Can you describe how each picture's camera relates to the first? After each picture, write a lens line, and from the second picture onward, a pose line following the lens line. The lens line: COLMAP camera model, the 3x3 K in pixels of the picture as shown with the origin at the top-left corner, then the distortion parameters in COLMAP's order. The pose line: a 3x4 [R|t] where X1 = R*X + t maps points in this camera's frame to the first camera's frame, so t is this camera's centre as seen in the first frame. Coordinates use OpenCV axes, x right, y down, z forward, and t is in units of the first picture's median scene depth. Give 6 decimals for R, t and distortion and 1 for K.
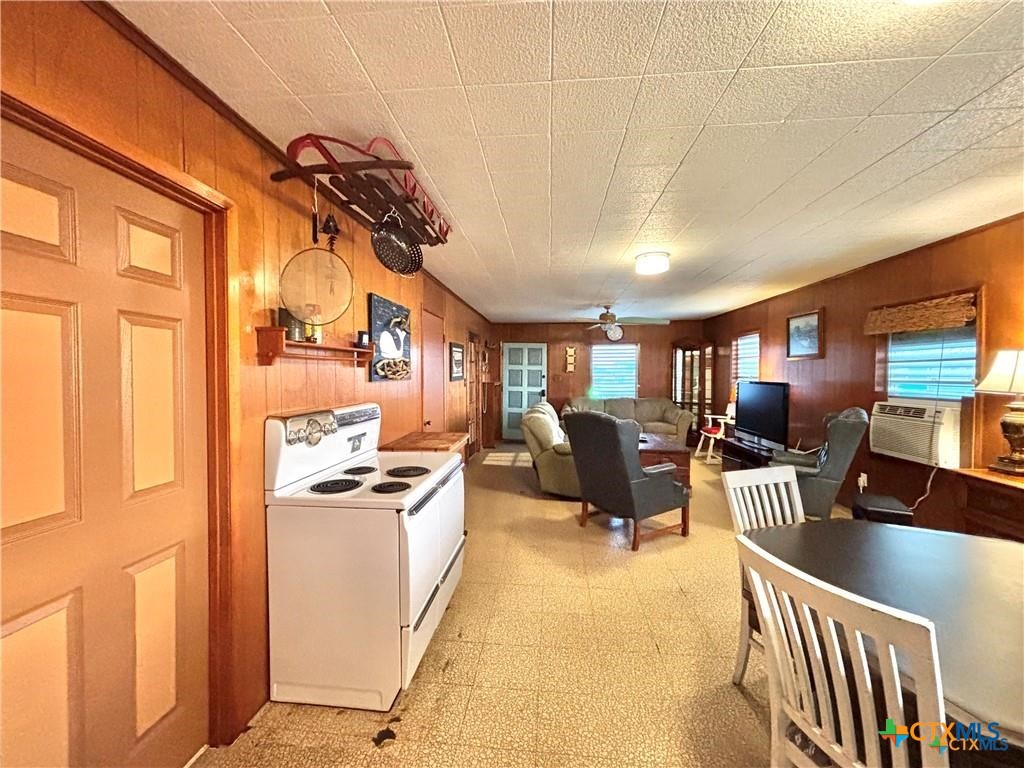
lens RADIAL K [[407.9, 0, 512.4], [0, 407.9, 377.8], [0, 0, 1]] dist [0.003480, -0.001925]
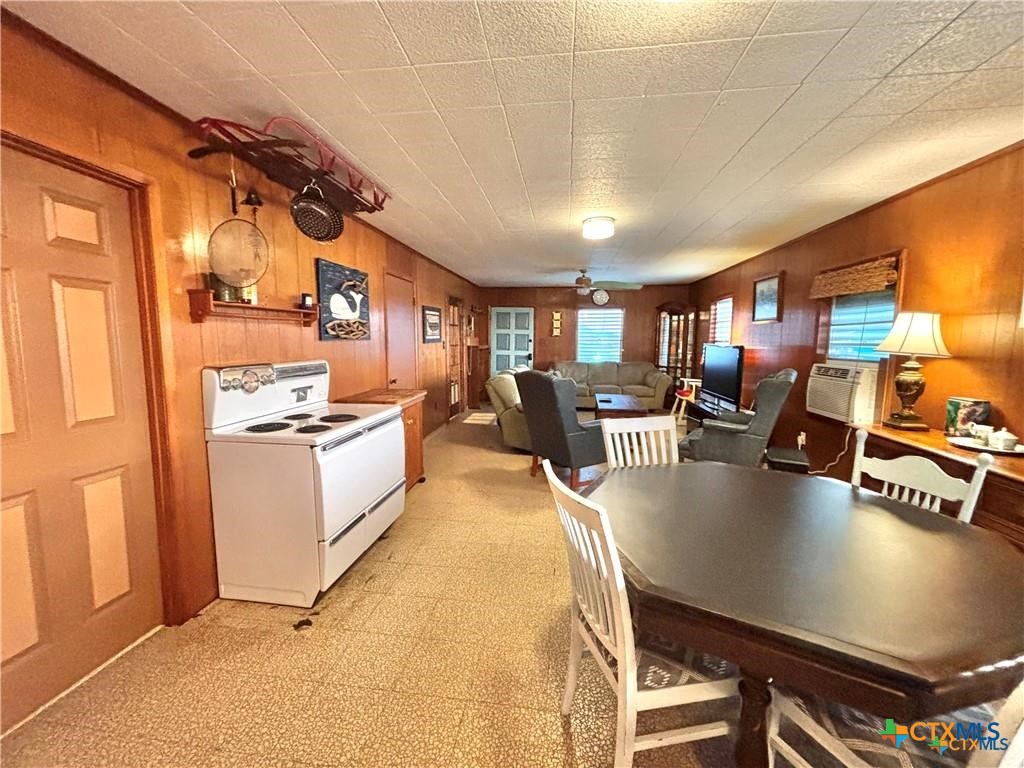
lens RADIAL K [[407.9, 0, 513.1], [0, 407.9, 378.1], [0, 0, 1]] dist [0.003480, -0.001925]
pose [[0.999347, 0.008255, -0.035176, 0.185337], [-0.005271, 0.996443, 0.084109, 0.013284], [0.035745, -0.083869, 0.995835, -0.077102]]
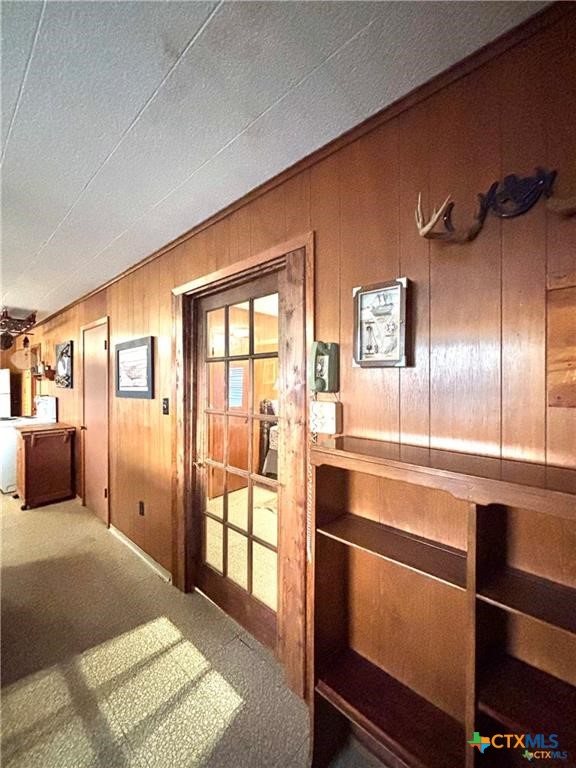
lens RADIAL K [[305.9, 0, 287.6], [0, 305.9, 386.5], [0, 0, 1]] dist [0.003480, -0.001925]
pose [[-0.593806, 0.008470, -0.804564, 0.185668], [-0.017027, 0.999588, 0.023089, -0.045663], [0.804428, 0.027410, -0.593417, 2.518954]]
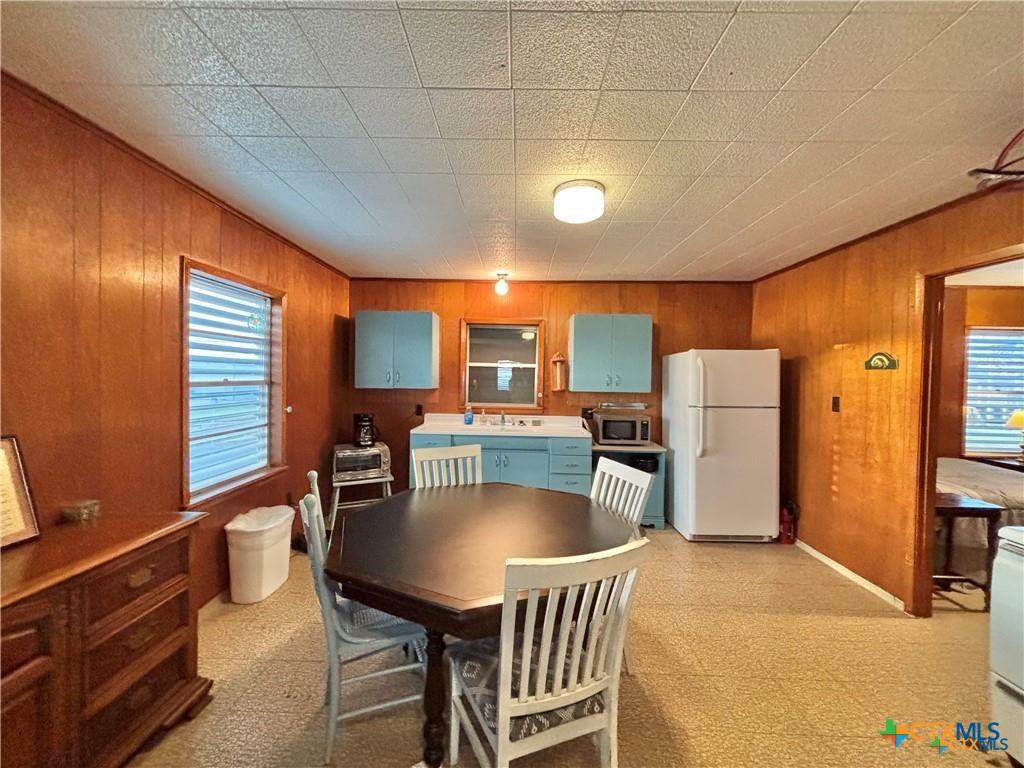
lens RADIAL K [[407.9, 0, 515.5], [0, 407.9, 382.1], [0, 0, 1]] dist [0.003480, -0.001925]
pose [[-0.996760, -0.018506, -0.078269, 0.456794], [-0.020662, 0.999427, 0.026827, -0.007873], [0.077728, 0.028358, -0.996571, 0.953883]]
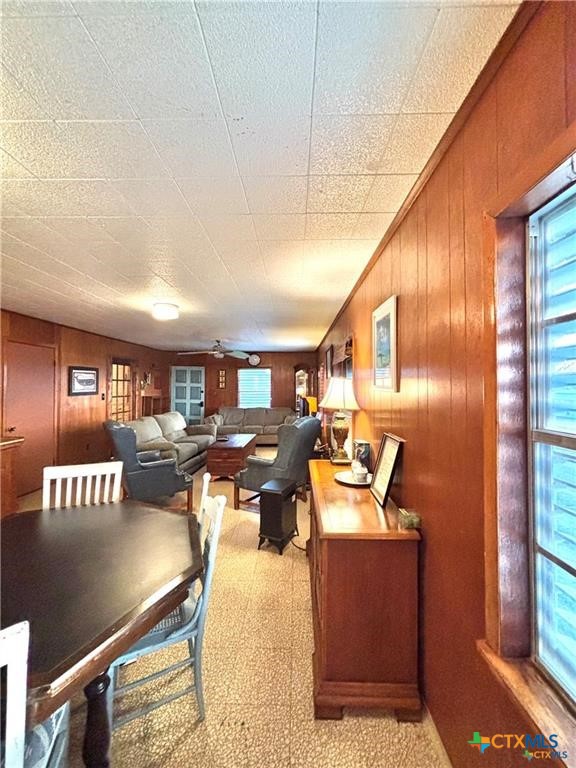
lens RADIAL K [[305.9, 0, 292.8], [0, 305.9, 377.8], [0, 0, 1]] dist [0.003480, -0.001925]
pose [[0.996207, 0.006179, 0.086796, 0.754979], [-0.002422, 0.999058, -0.043323, -0.015076], [-0.086982, 0.042949, 0.995284, -0.056097]]
